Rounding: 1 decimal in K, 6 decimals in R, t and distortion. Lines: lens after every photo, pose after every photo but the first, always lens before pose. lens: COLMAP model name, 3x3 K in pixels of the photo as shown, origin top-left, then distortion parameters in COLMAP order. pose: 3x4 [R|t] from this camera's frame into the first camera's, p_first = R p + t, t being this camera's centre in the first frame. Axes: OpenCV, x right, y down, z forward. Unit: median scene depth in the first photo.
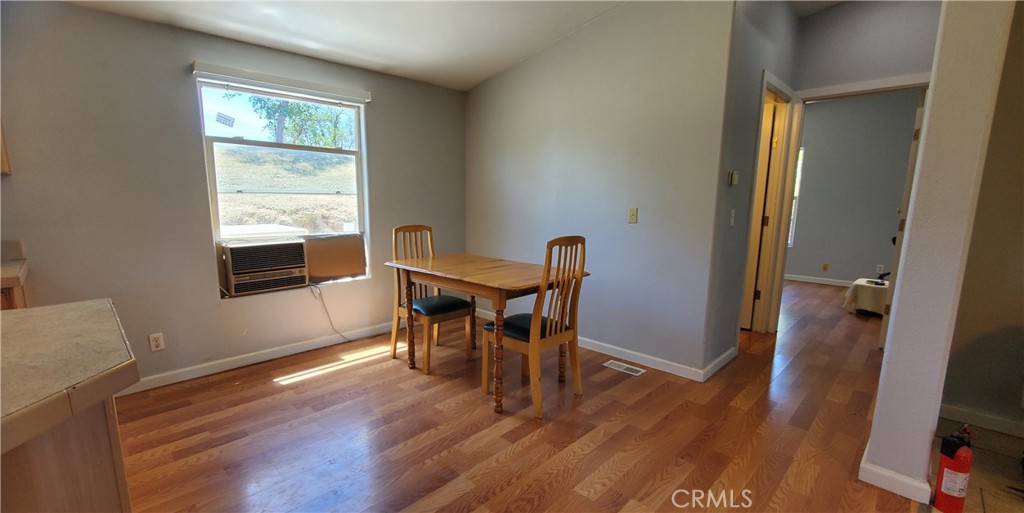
lens RADIAL K [[431.7, 0, 492.2], [0, 431.7, 267.5], [0, 0, 1]] dist [-0.002110, -0.000363]
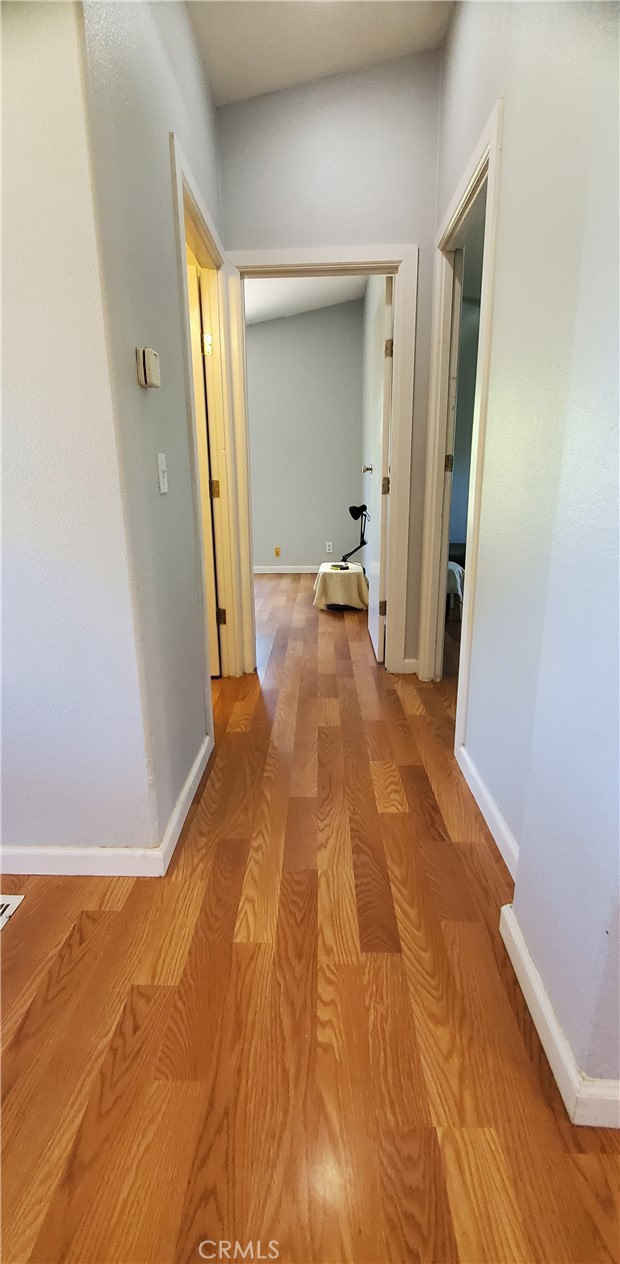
lens RADIAL K [[534.9, 0, 303.9], [0, 534.9, 608.7], [0, 0, 1]] dist [-0.002087, -0.000125]
pose [[0.721634, -0.181948, 0.667937, 0.261394], [0.131514, 0.983304, 0.125769, -0.030621], [-0.679668, -0.002916, 0.733514, 0.482821]]
